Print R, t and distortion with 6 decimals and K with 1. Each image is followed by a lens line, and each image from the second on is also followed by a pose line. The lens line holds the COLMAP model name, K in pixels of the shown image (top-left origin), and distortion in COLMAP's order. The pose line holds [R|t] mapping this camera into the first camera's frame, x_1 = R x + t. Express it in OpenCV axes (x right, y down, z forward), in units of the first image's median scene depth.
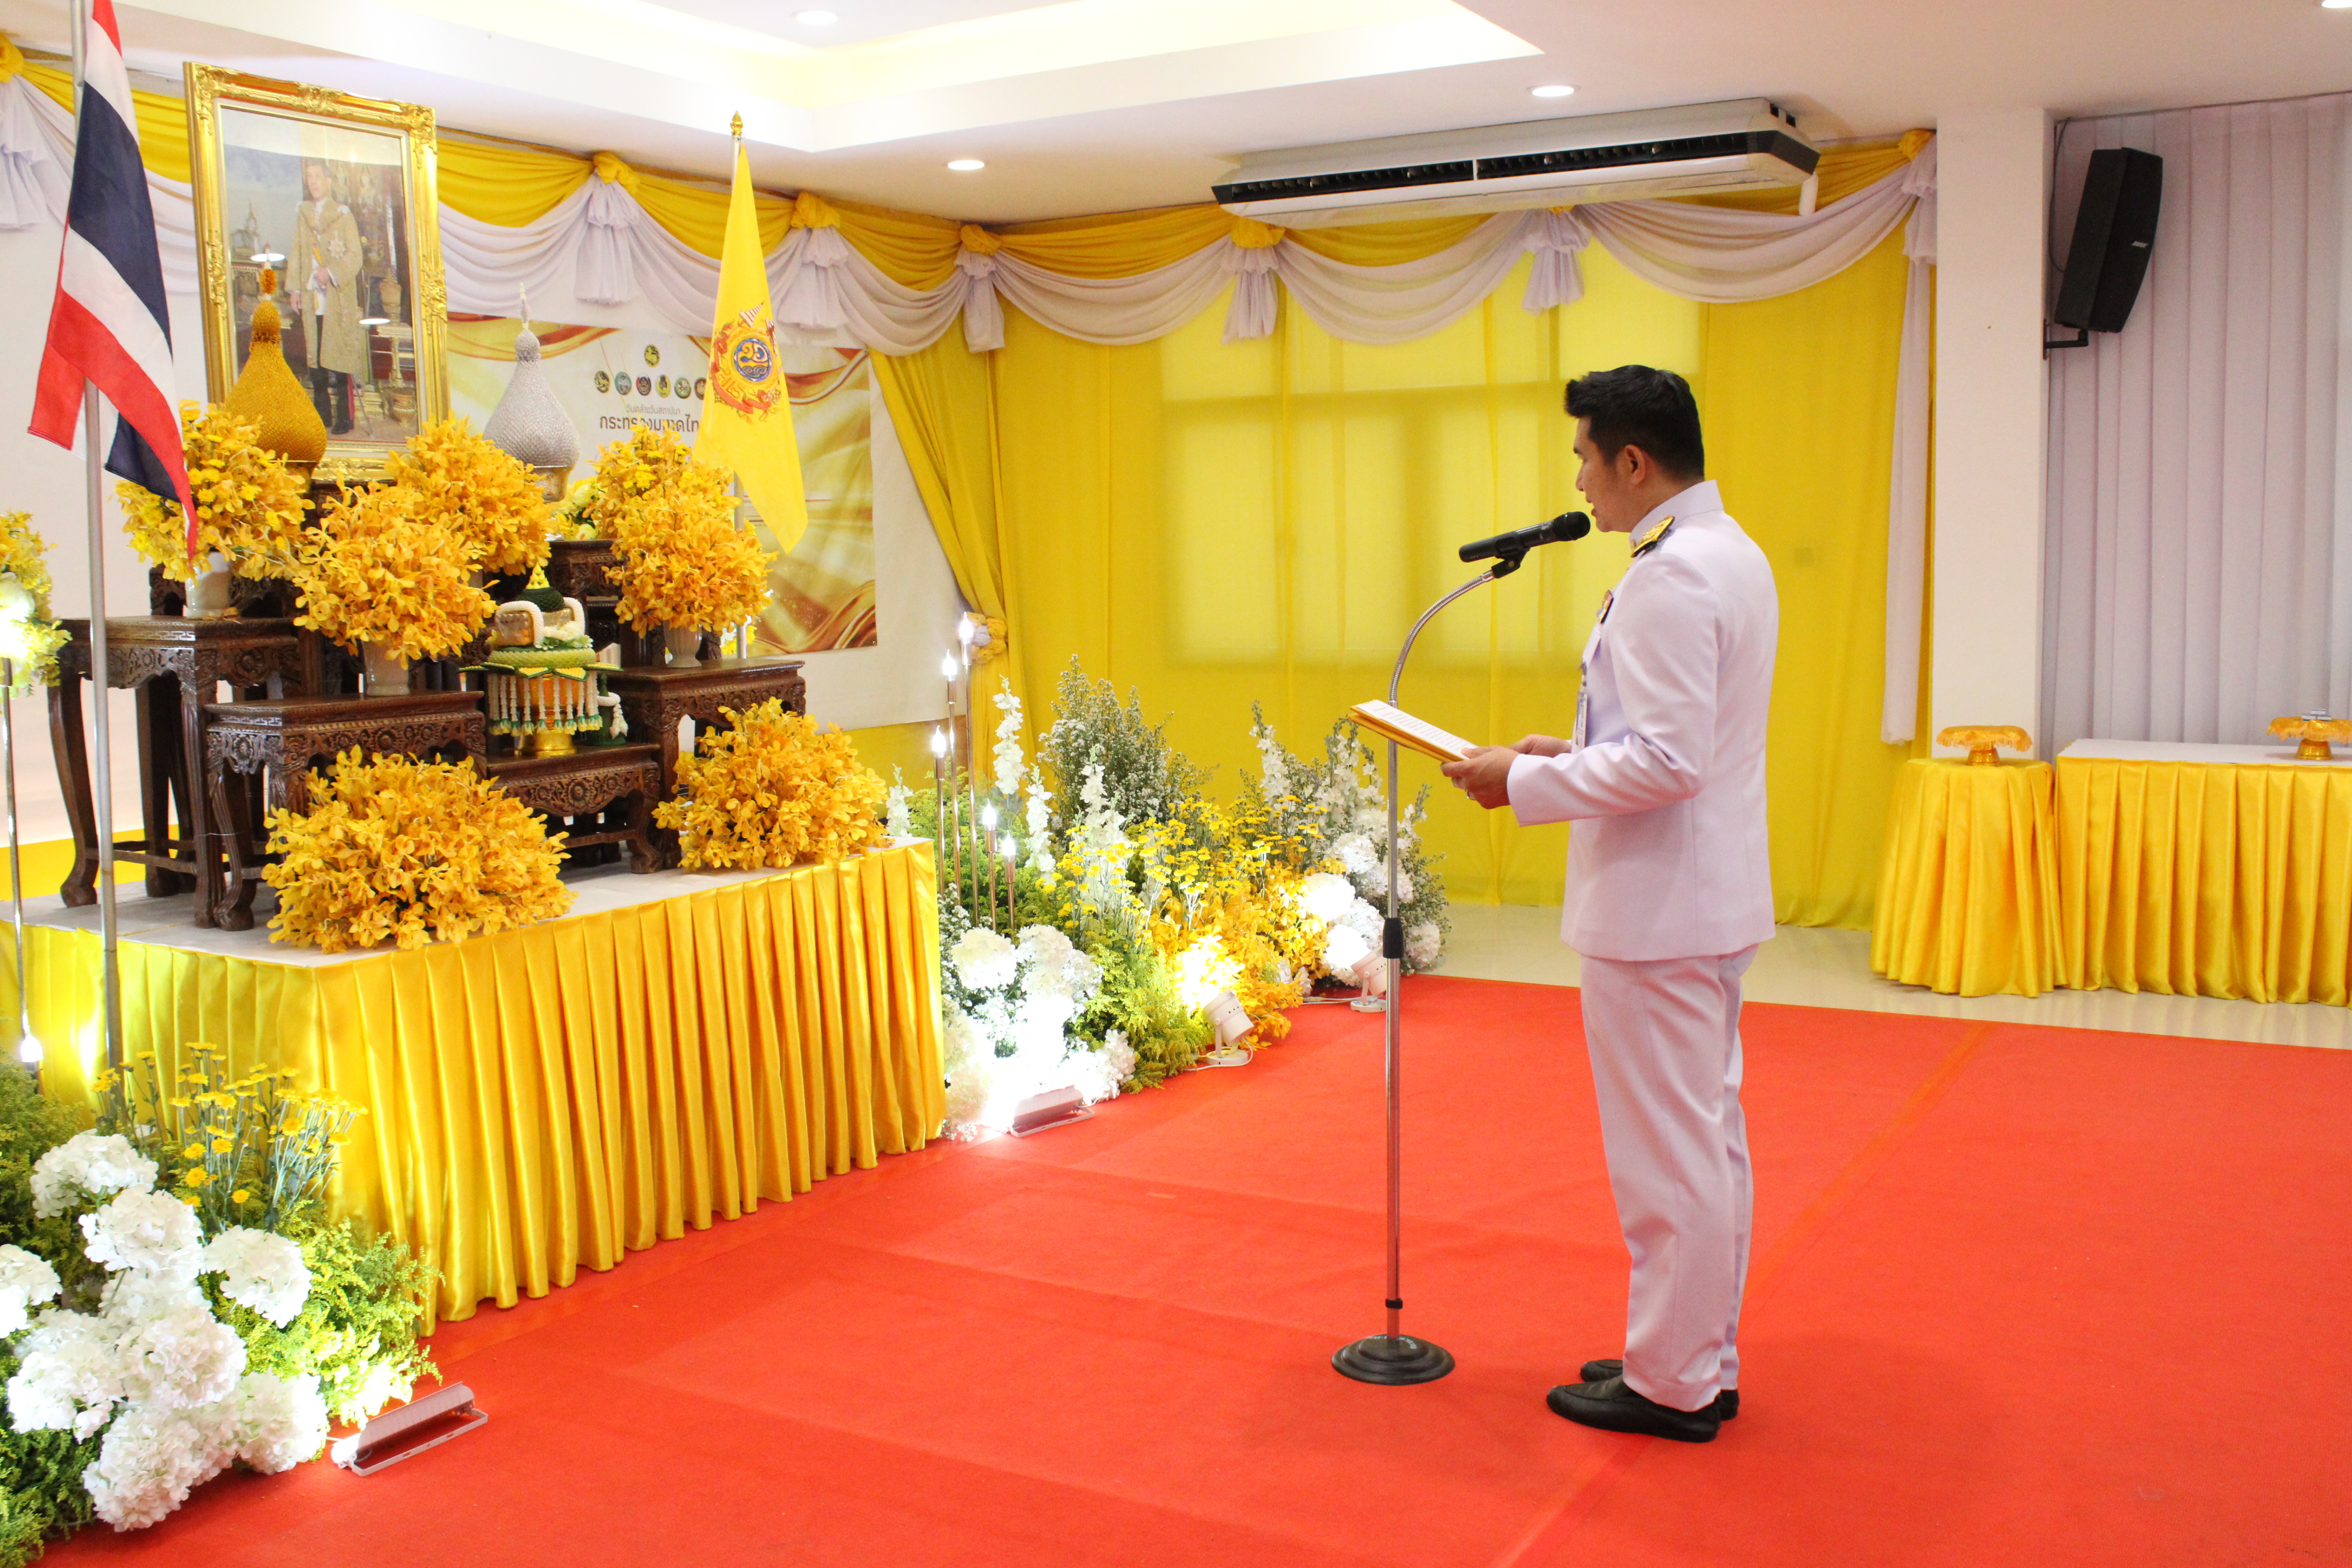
lens RADIAL K [[2201.7, 0, 1182.2], [0, 2201.7, 798.7], [0, 0, 1]] dist [-0.150400, 0.157385]
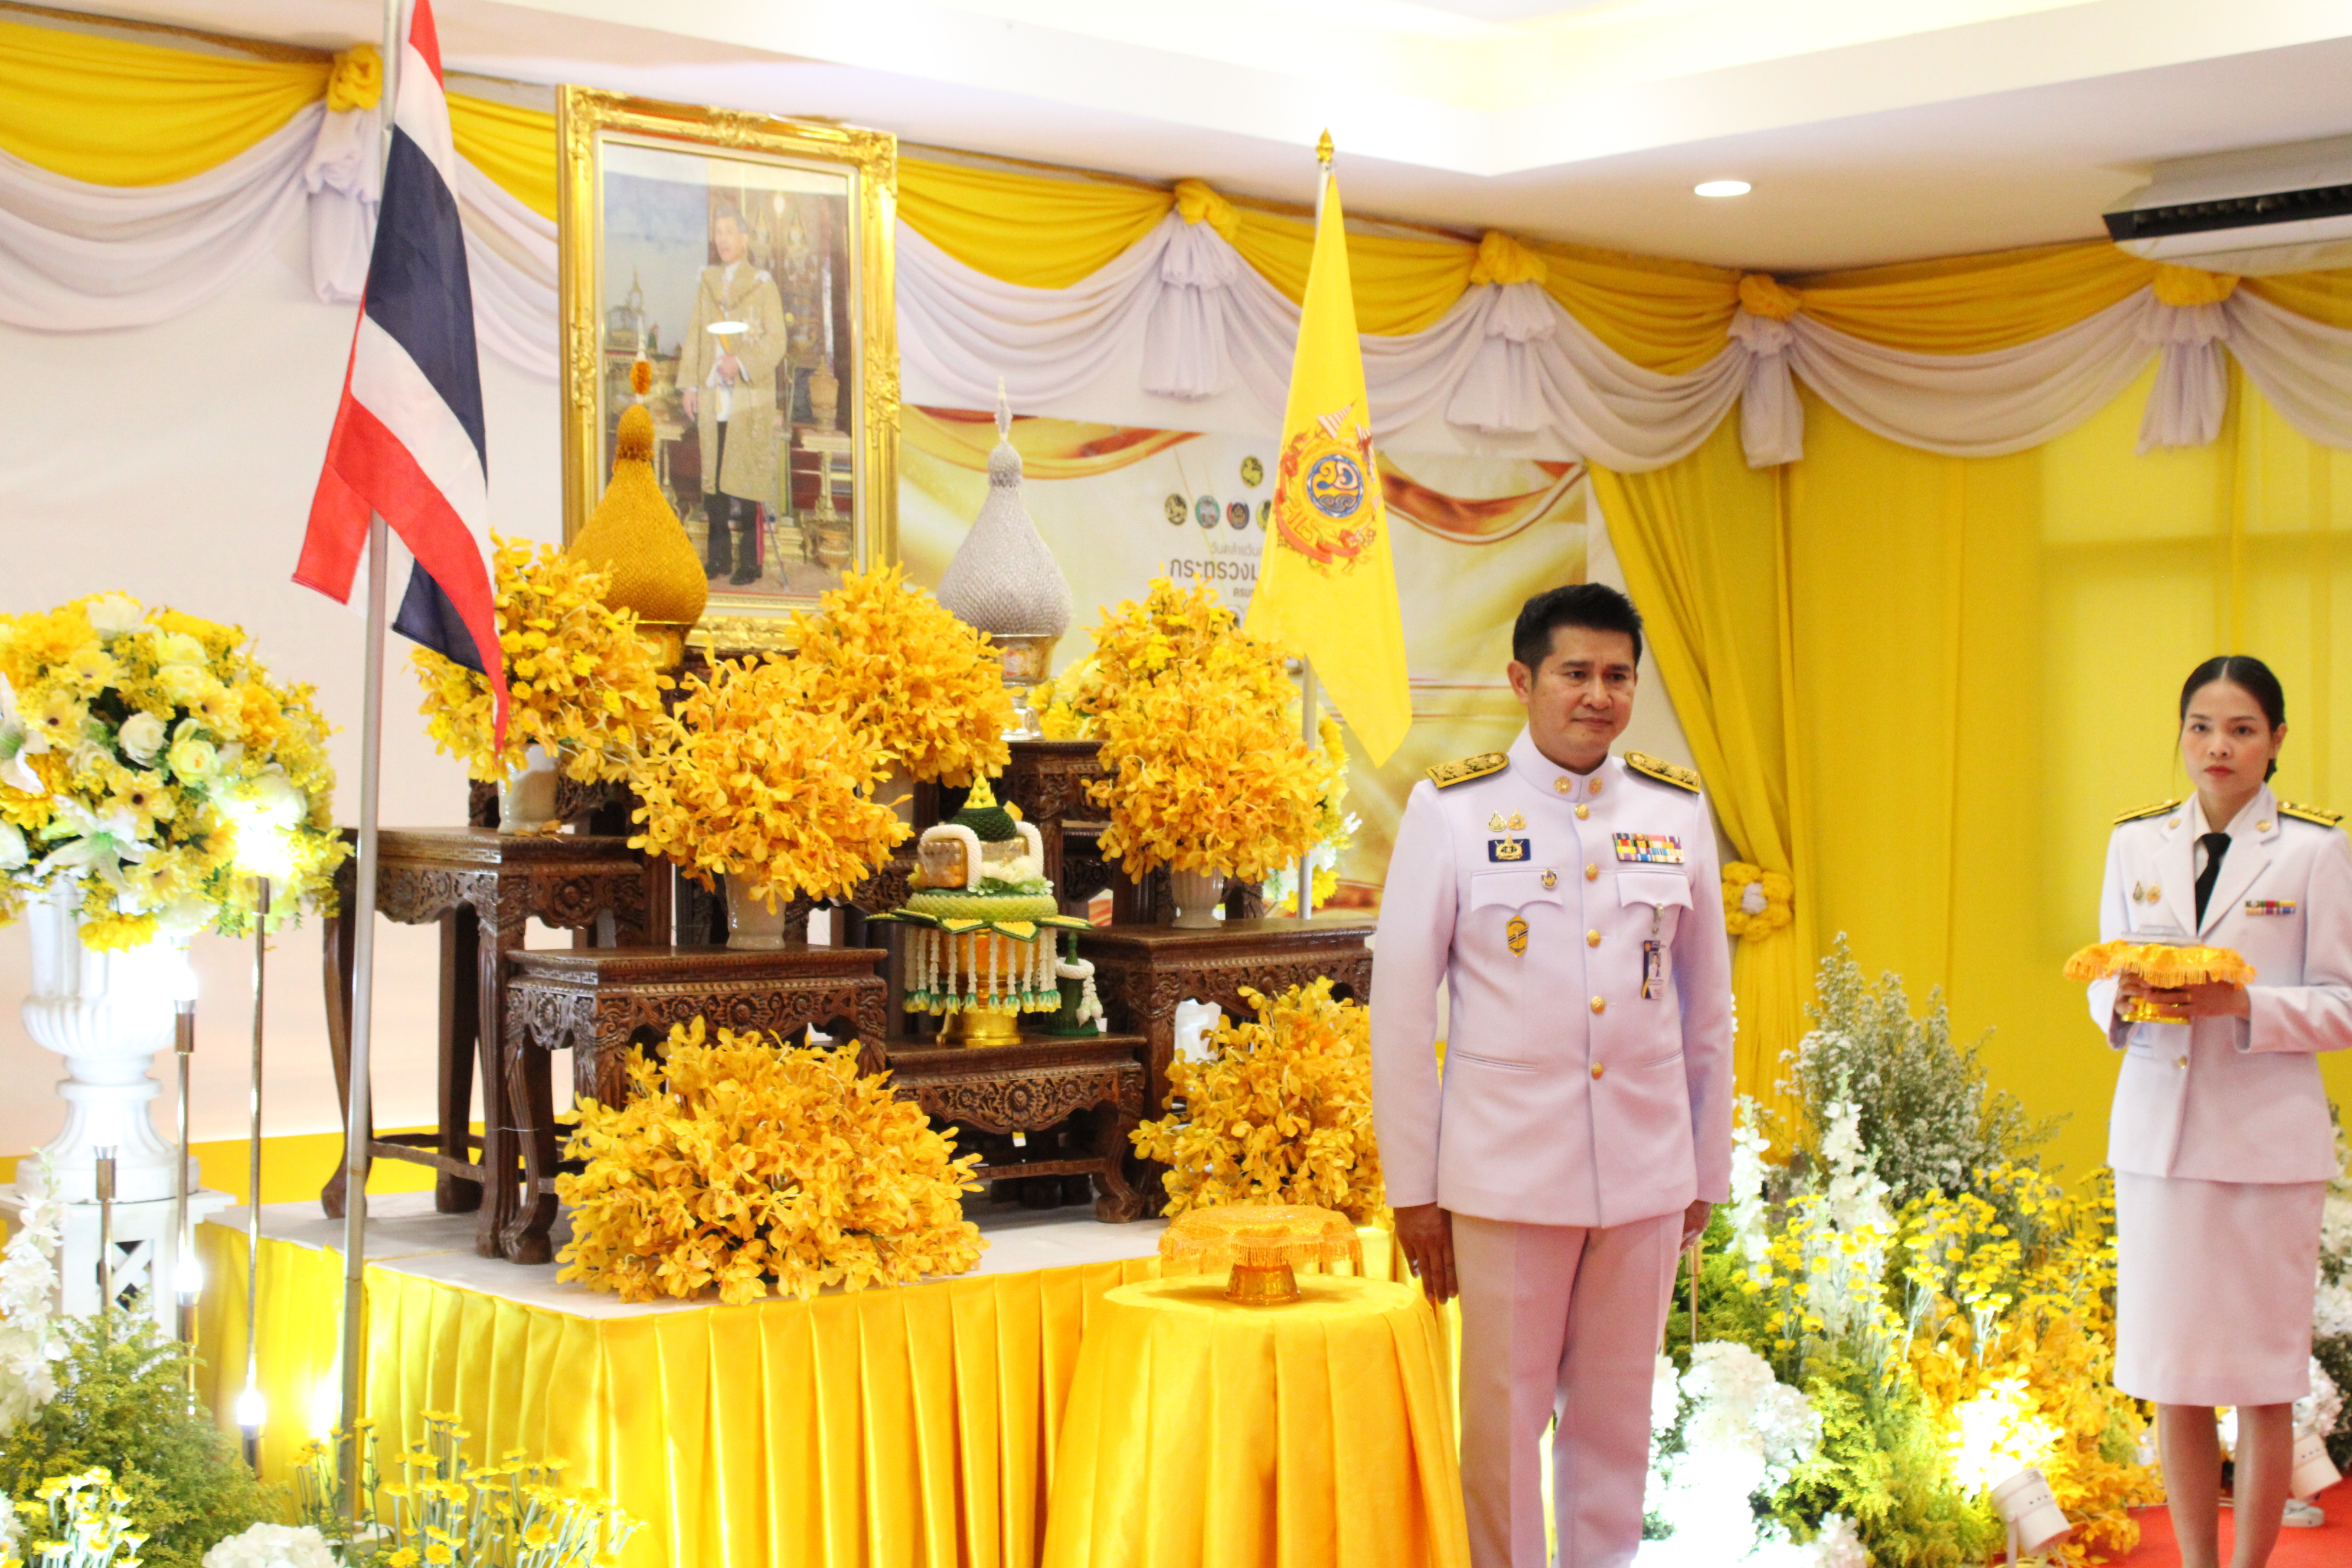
lens RADIAL K [[3441.9, 0, 1178.4], [0, 3441.9, 793.8], [0, 0, 1]] dist [-0.045718, 0.135862]
pose [[0.954266, 0.025154, -0.297899, 0.093550], [-0.055448, 0.994057, -0.093681, 0.000079], [0.293772, 0.105914, 0.949989, -0.043961]]
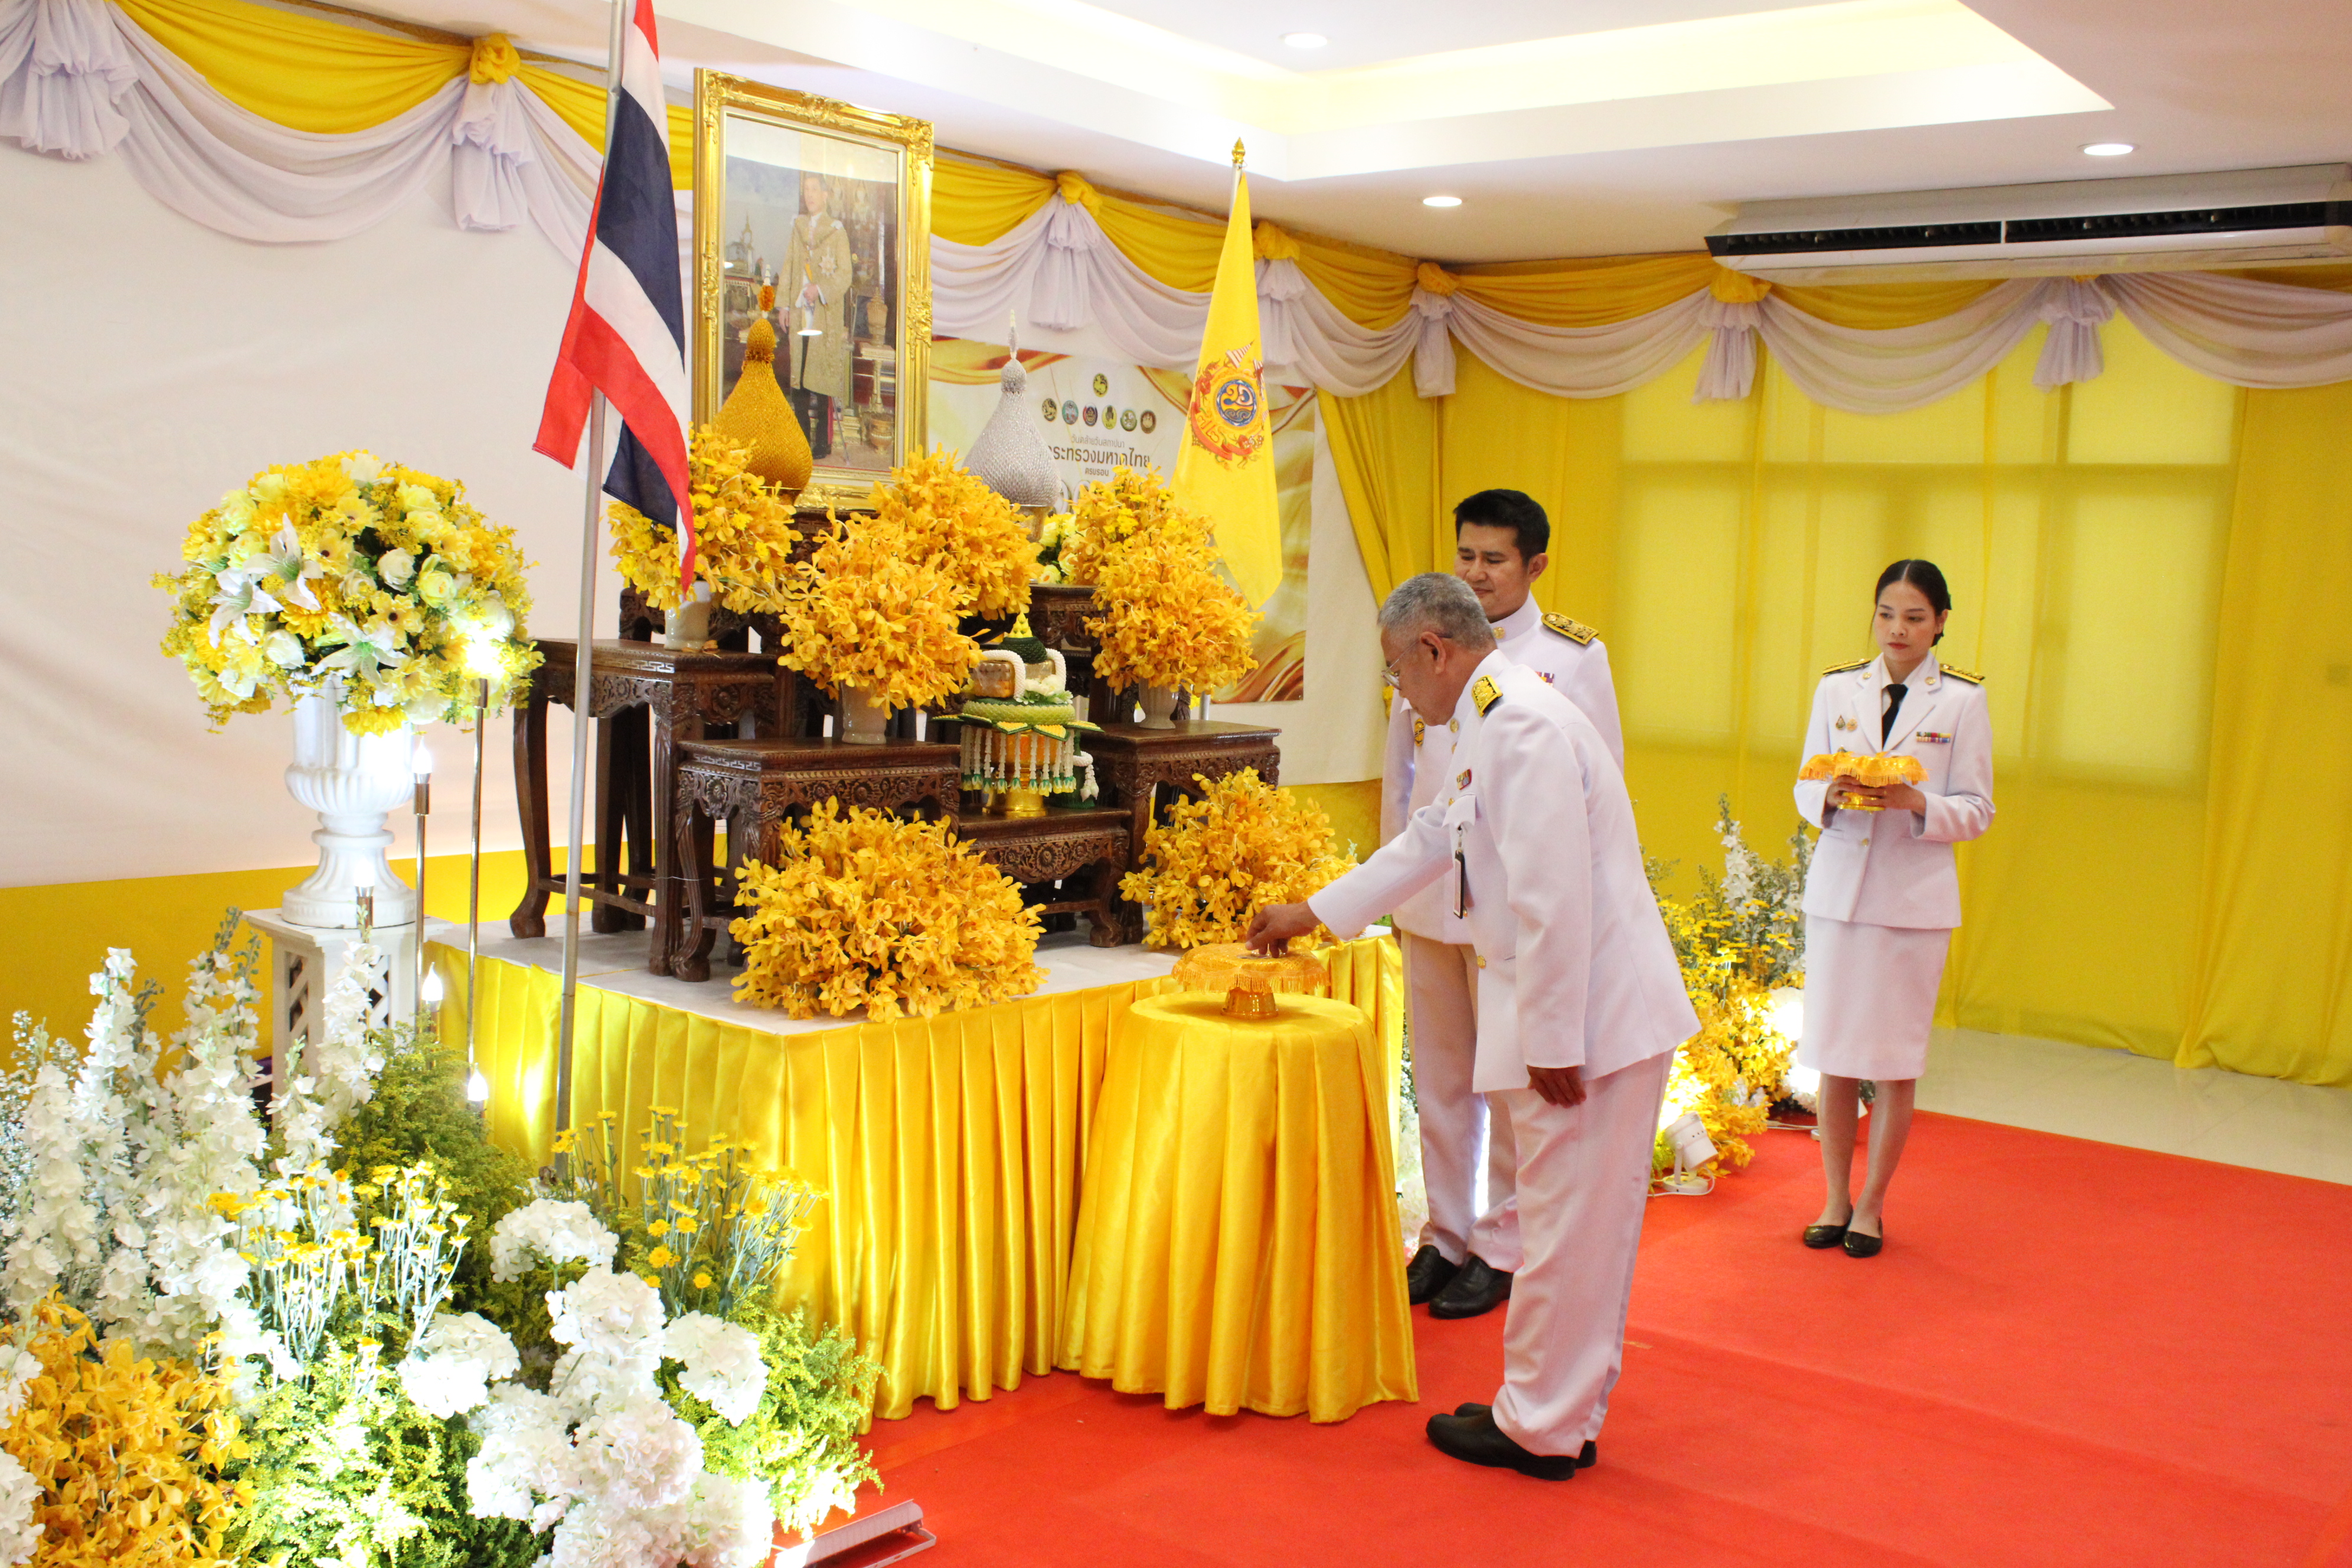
lens RADIAL K [[2264.1, 0, 1182.8], [0, 2264.1, 804.7], [0, 0, 1]] dist [-0.137317, 0.134519]
pose [[0.985800, 0.073297, -0.151084, -0.070322], [-0.075745, 0.997072, -0.010503, -0.018718], [0.149871, 0.021798, 0.988465, 0.044245]]
